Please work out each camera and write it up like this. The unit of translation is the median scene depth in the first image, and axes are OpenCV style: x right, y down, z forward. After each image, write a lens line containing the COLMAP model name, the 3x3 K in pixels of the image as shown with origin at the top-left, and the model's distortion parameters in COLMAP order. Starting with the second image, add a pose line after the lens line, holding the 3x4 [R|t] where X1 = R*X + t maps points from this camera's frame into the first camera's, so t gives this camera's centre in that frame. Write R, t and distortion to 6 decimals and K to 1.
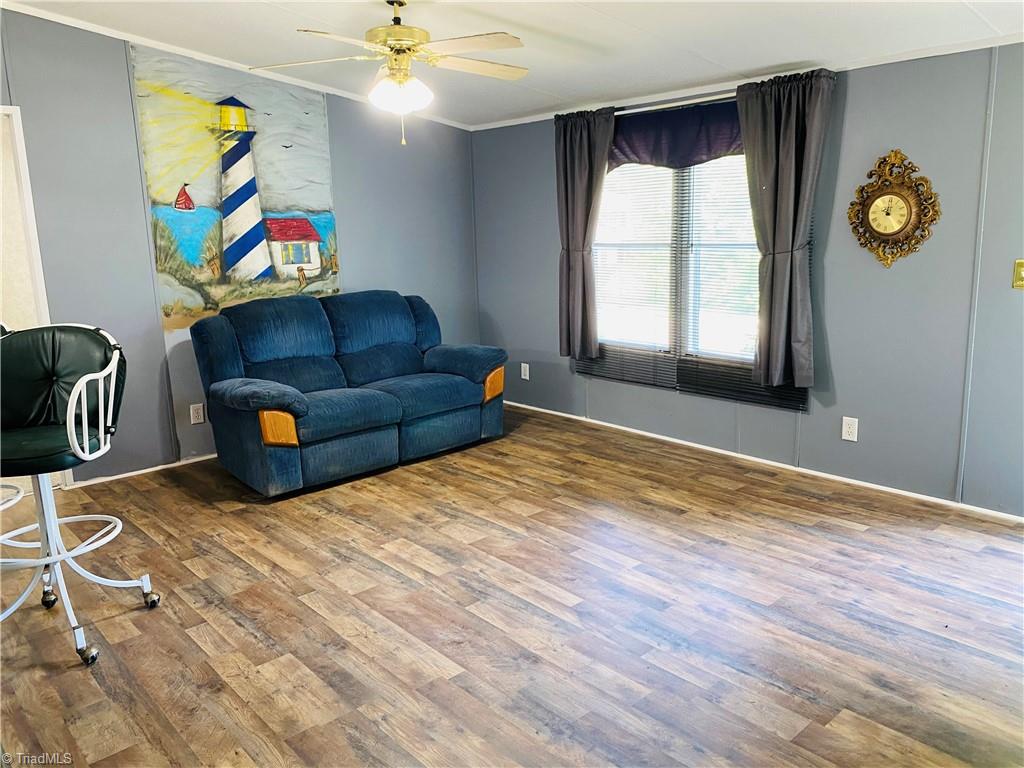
lens RADIAL K [[778.8, 0, 544.8], [0, 778.8, 346.1], [0, 0, 1]] dist [0.091413, -0.145977]
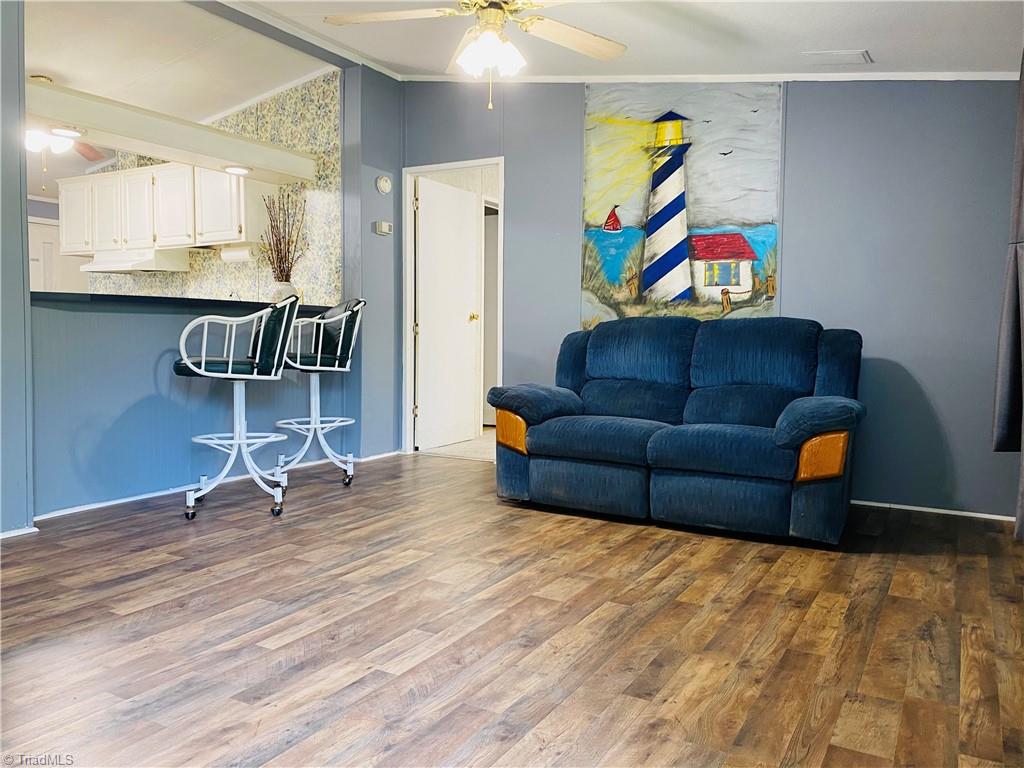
lens RADIAL K [[794.5, 0, 509.0], [0, 794.5, 362.9], [0, 0, 1]] dist [0.047694, -0.054518]
pose [[0.278662, 0.063379, -0.958296, 0.529483], [-0.164974, 0.986147, 0.017248, 0.002996], [0.946114, 0.153288, 0.285258, 0.612418]]
